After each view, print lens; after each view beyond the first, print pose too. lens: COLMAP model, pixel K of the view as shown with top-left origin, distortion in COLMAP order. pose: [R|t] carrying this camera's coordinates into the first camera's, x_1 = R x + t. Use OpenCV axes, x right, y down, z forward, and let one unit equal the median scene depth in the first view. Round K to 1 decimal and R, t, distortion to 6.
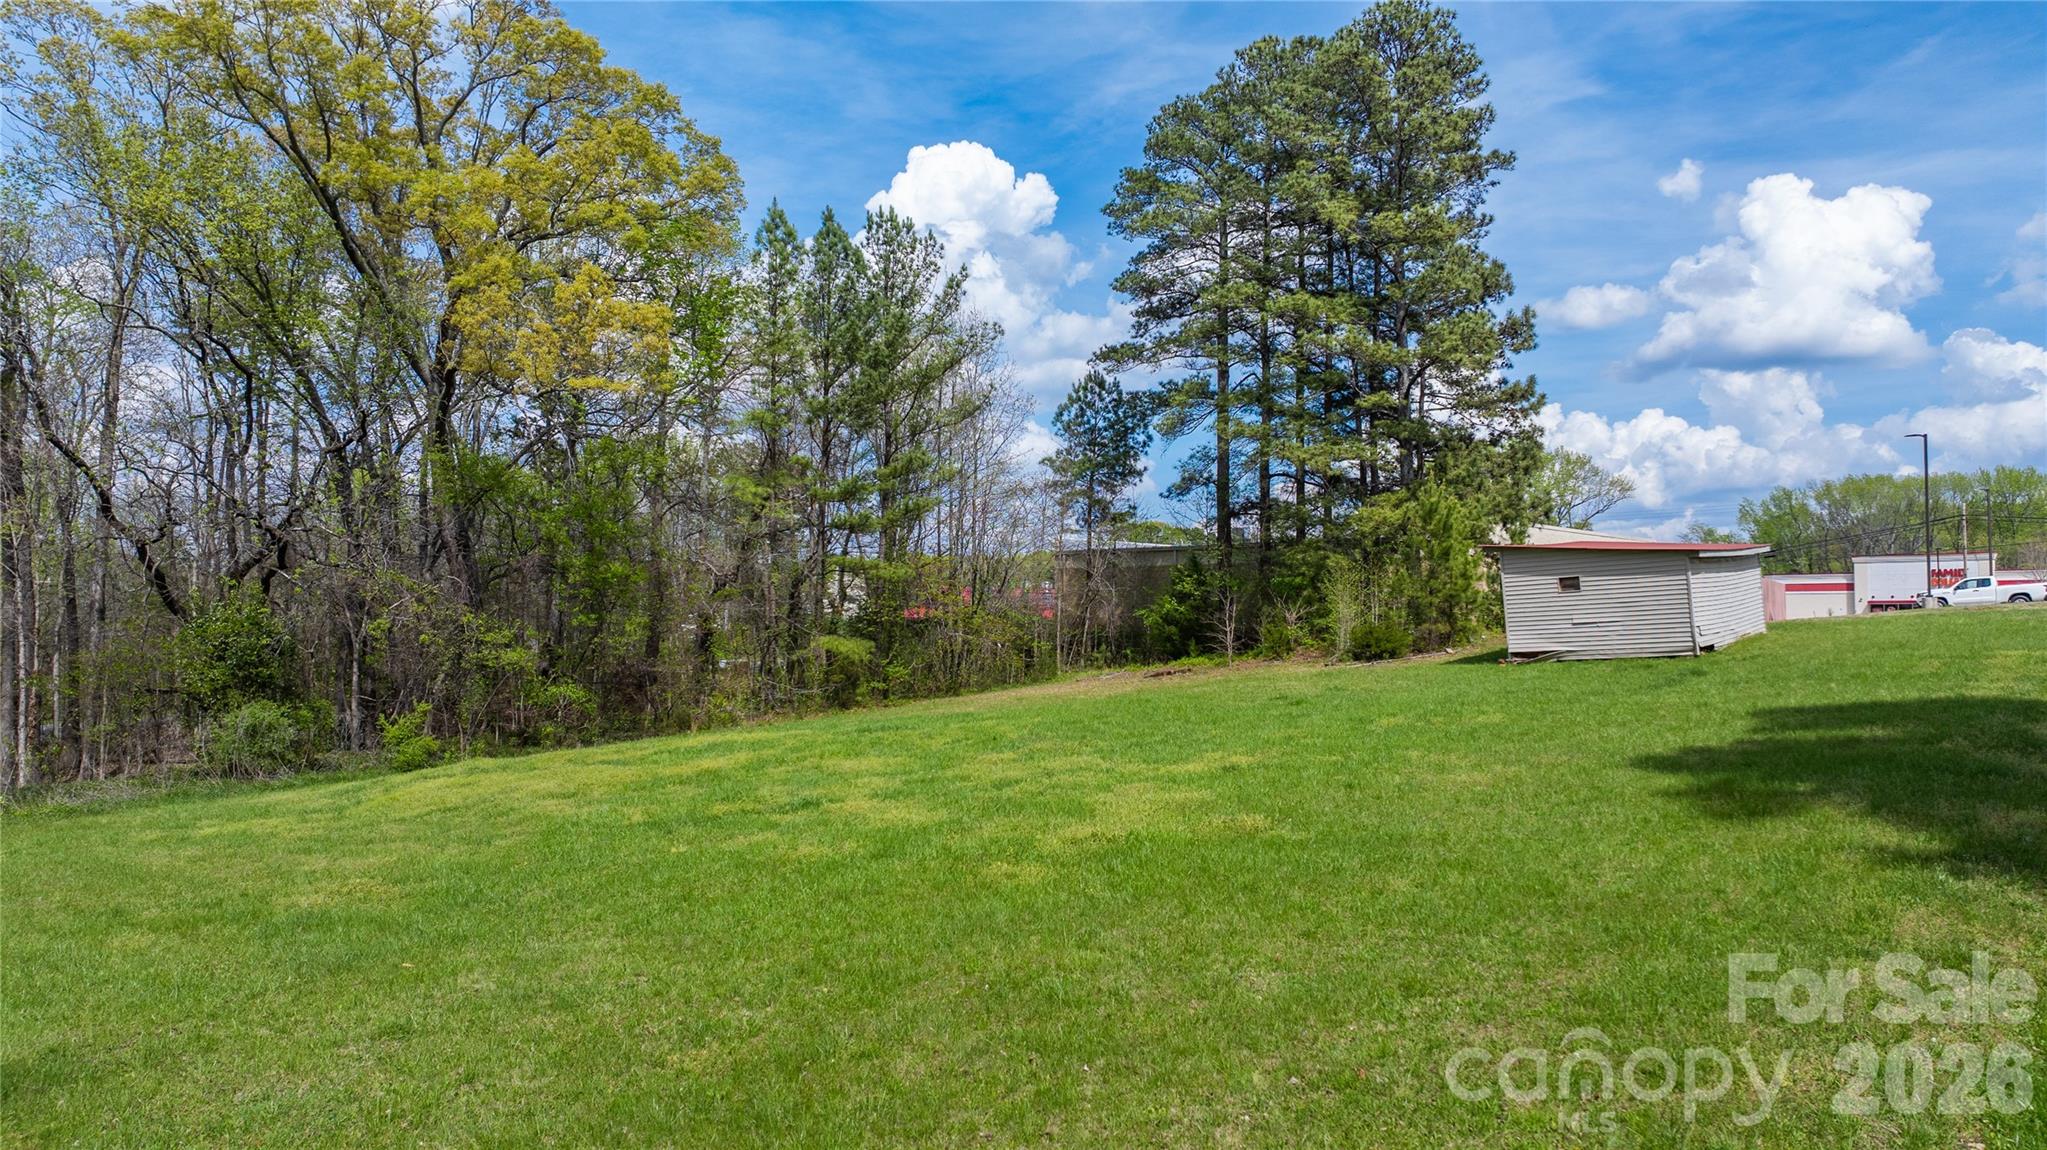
lens RADIAL K [[1438.6, 0, 999.3], [0, 1438.6, 580.5], [0, 0, 1]] dist [-0.021603, 0.000470]
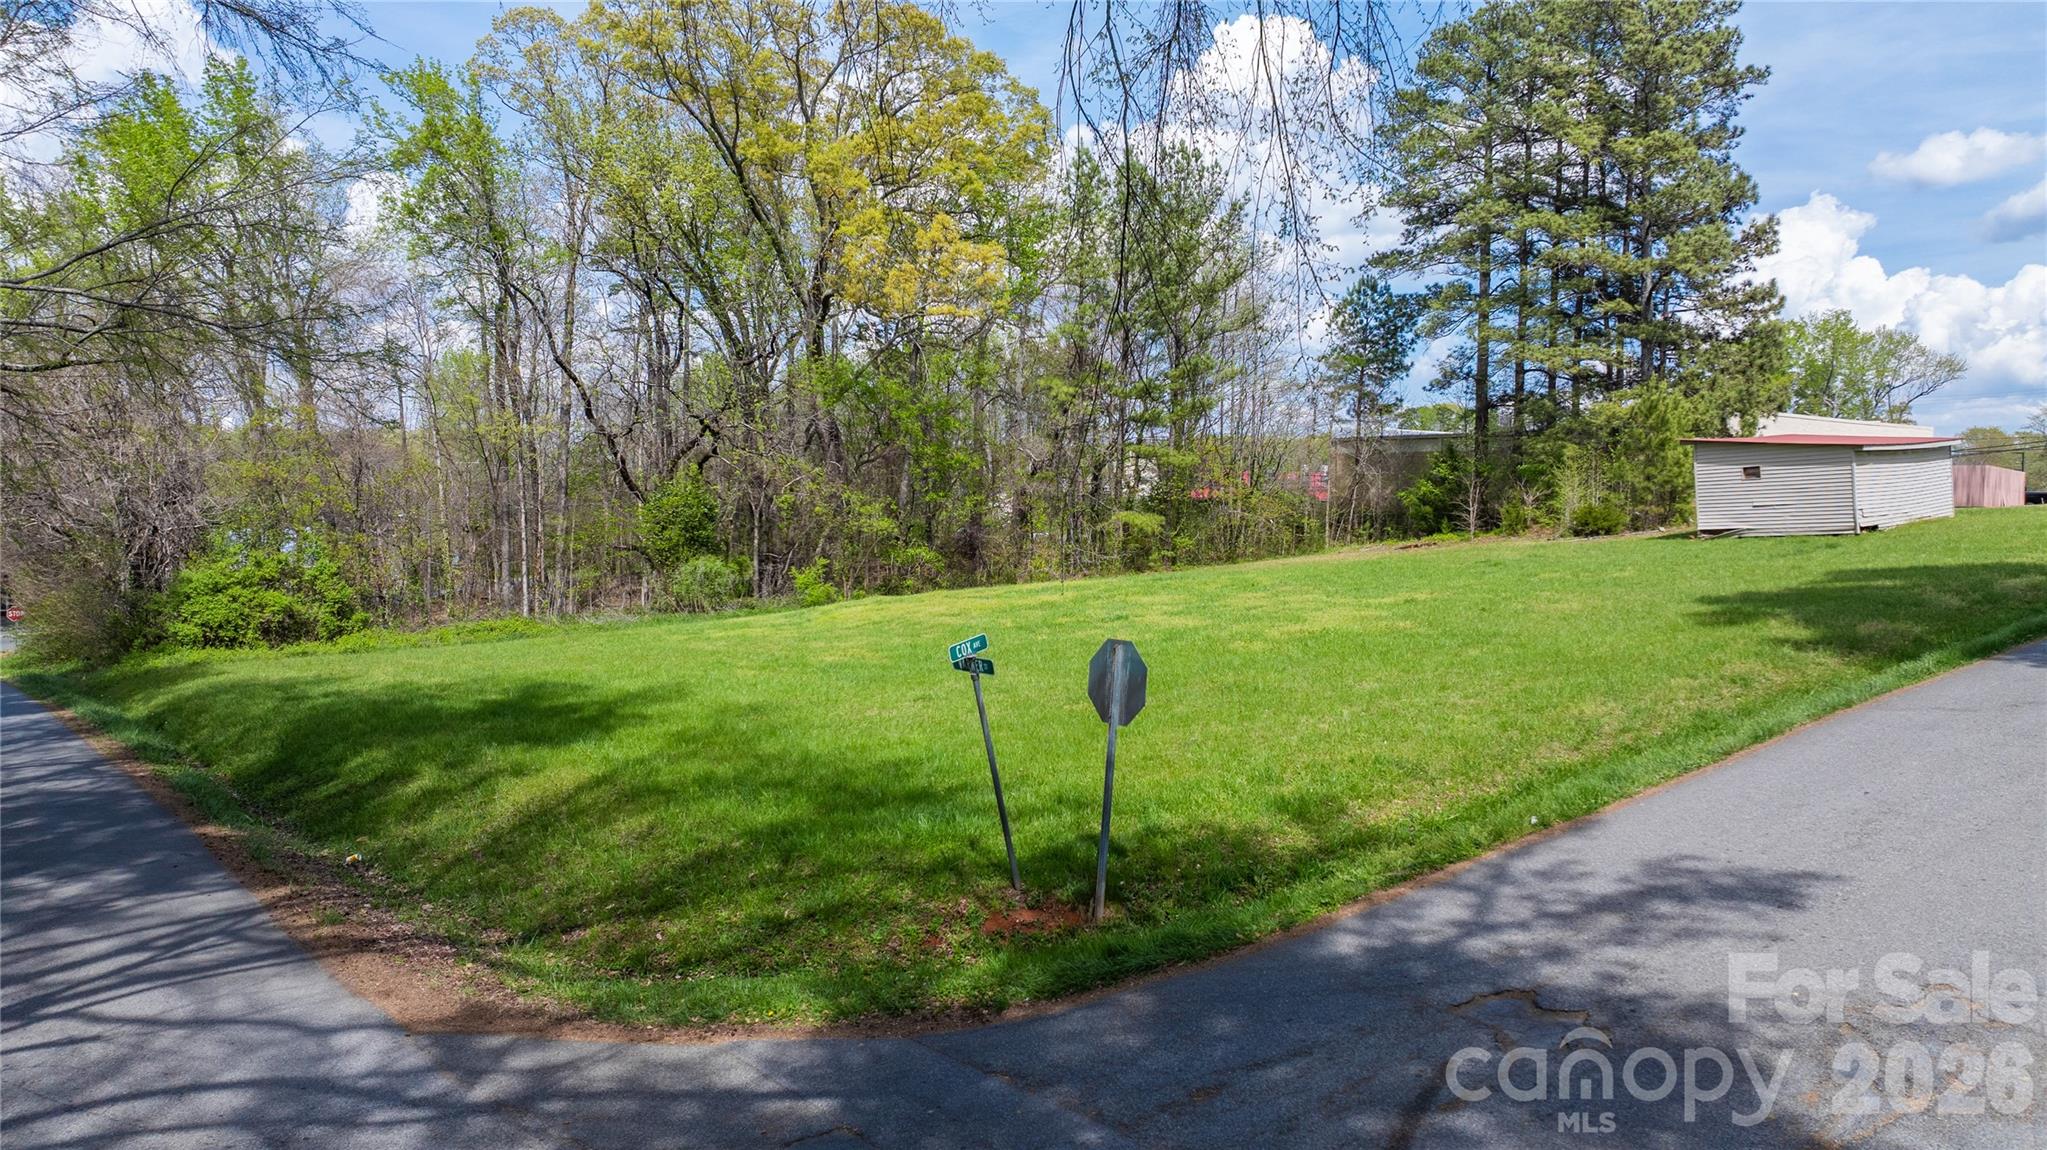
lens RADIAL K [[1438.6, 0, 999.3], [0, 1438.6, 580.5], [0, 0, 1]] dist [-0.021603, 0.000470]
pose [[0.979942, 0.019150, -0.198363, 0.015321], [-0.002649, 0.996536, 0.083119, -0.003362], [0.199267, -0.080926, 0.976598, -0.184950]]
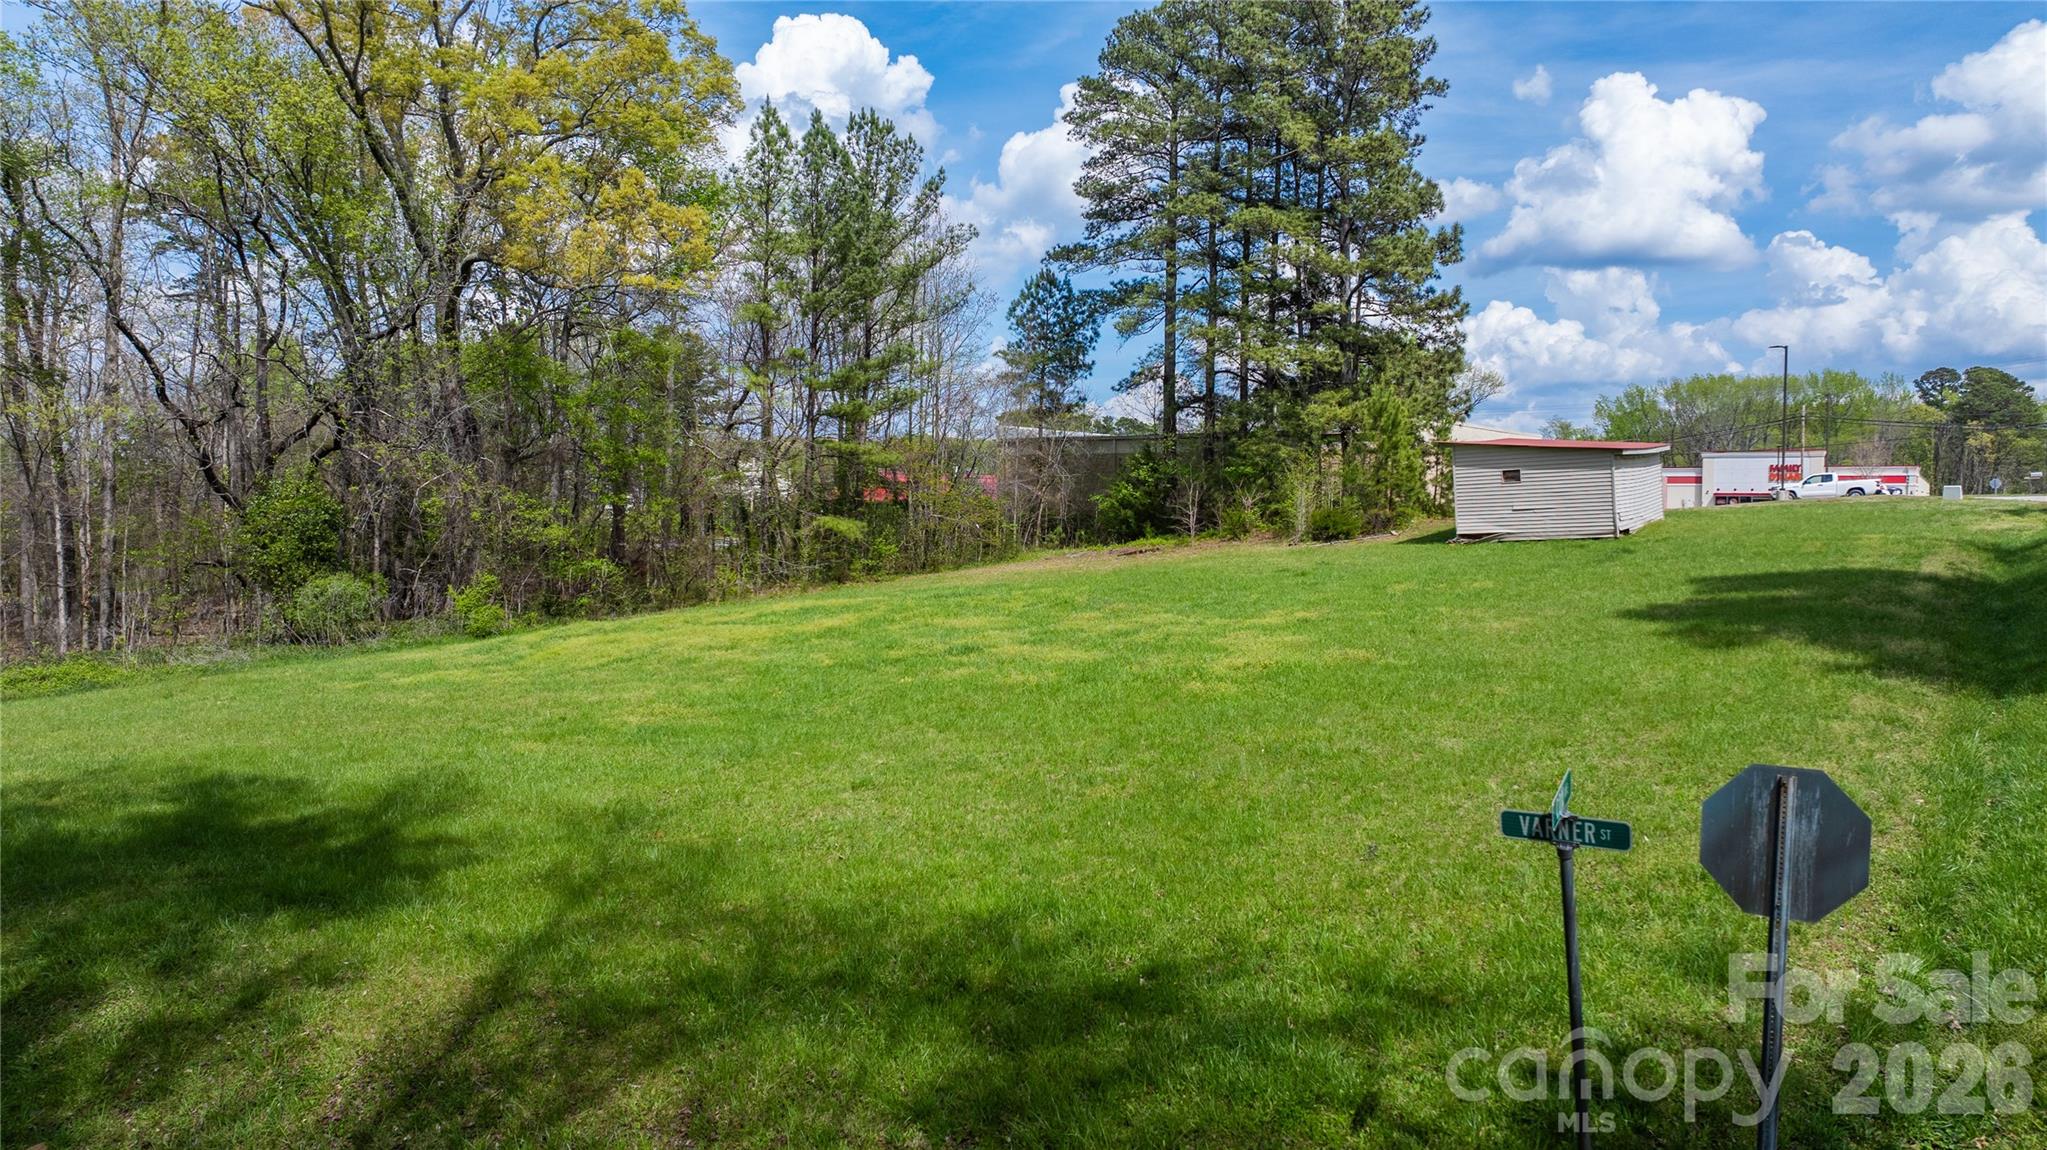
lens RADIAL K [[1438.6, 0, 999.3], [0, 1438.6, 580.5], [0, 0, 1]] dist [-0.021603, 0.000470]
pose [[0.995487, 0.003058, 0.094844, -0.083442], [-0.010655, 0.996762, 0.079703, -0.000831], [-0.094294, -0.080354, 0.992296, -0.083465]]
